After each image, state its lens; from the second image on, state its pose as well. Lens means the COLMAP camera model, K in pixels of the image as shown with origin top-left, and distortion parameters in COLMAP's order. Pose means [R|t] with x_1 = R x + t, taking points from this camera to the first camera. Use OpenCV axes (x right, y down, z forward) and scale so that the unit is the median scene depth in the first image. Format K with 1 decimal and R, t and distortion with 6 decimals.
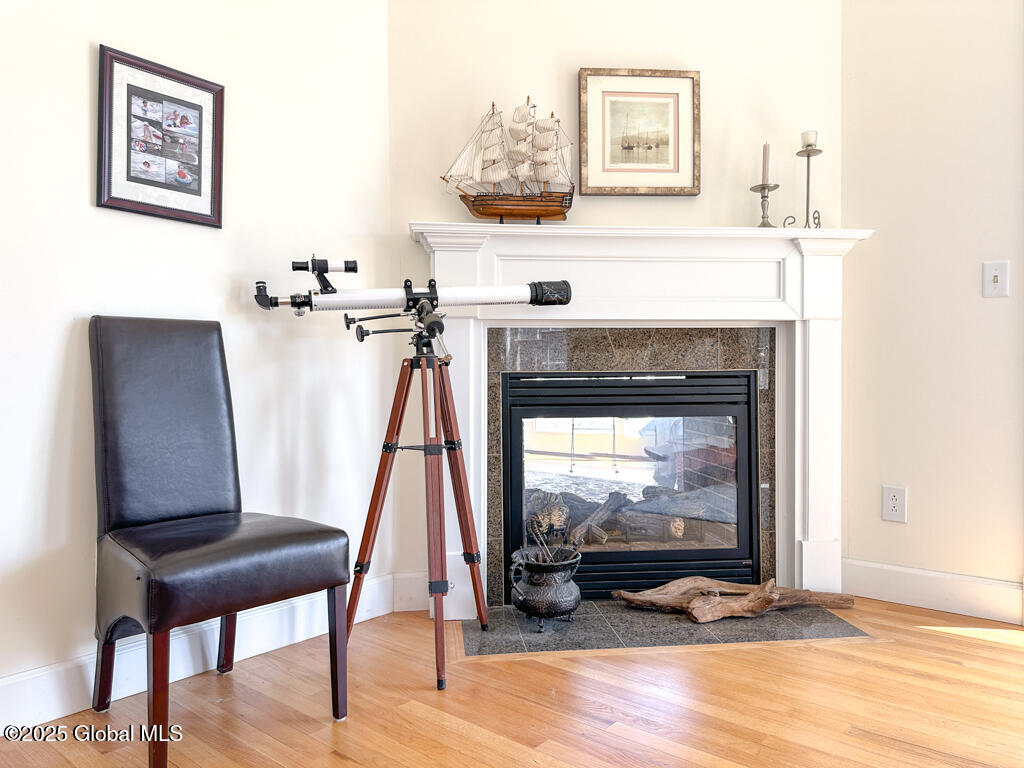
lens RADIAL K [[727.0, 0, 510.9], [0, 727.0, 364.1], [0, 0, 1]] dist [0.068288, -0.001376]
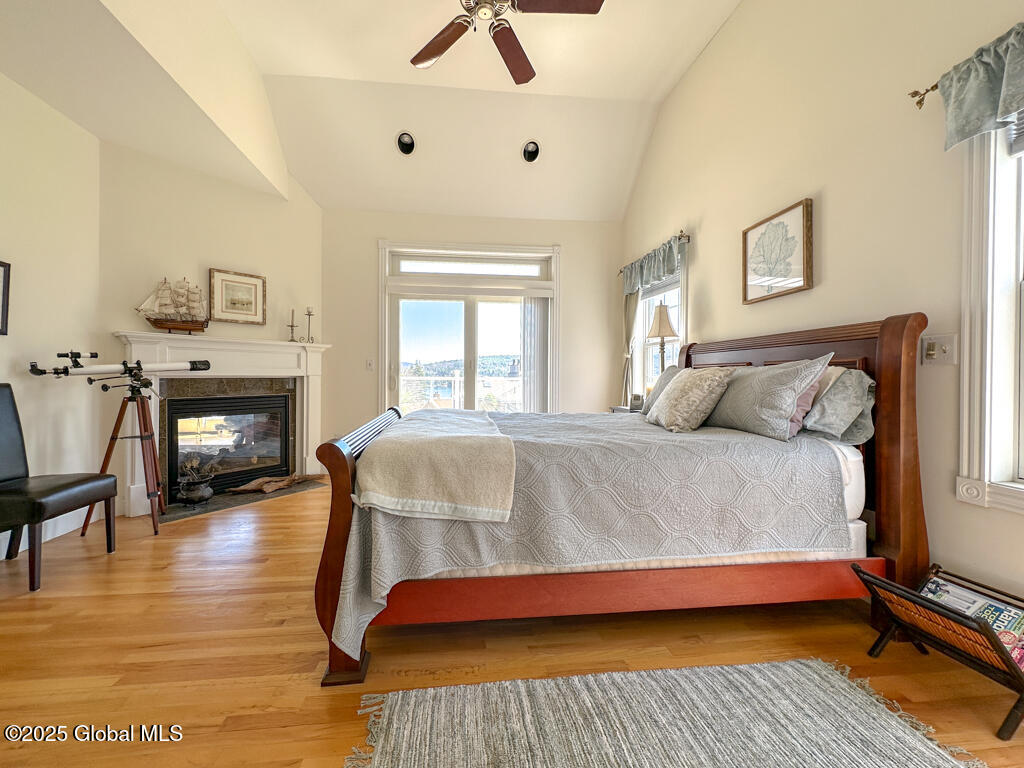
lens RADIAL K [[448.2, 0, 512.0], [0, 448.2, 384.0], [0, 0, 1]] dist [0.001325, 0.000290]
pose [[0.676295, -0.012516, 0.736524, -0.316461], [-0.020835, 0.999131, 0.036109, -0.108099], [-0.736336, -0.039765, 0.675447, -0.688254]]
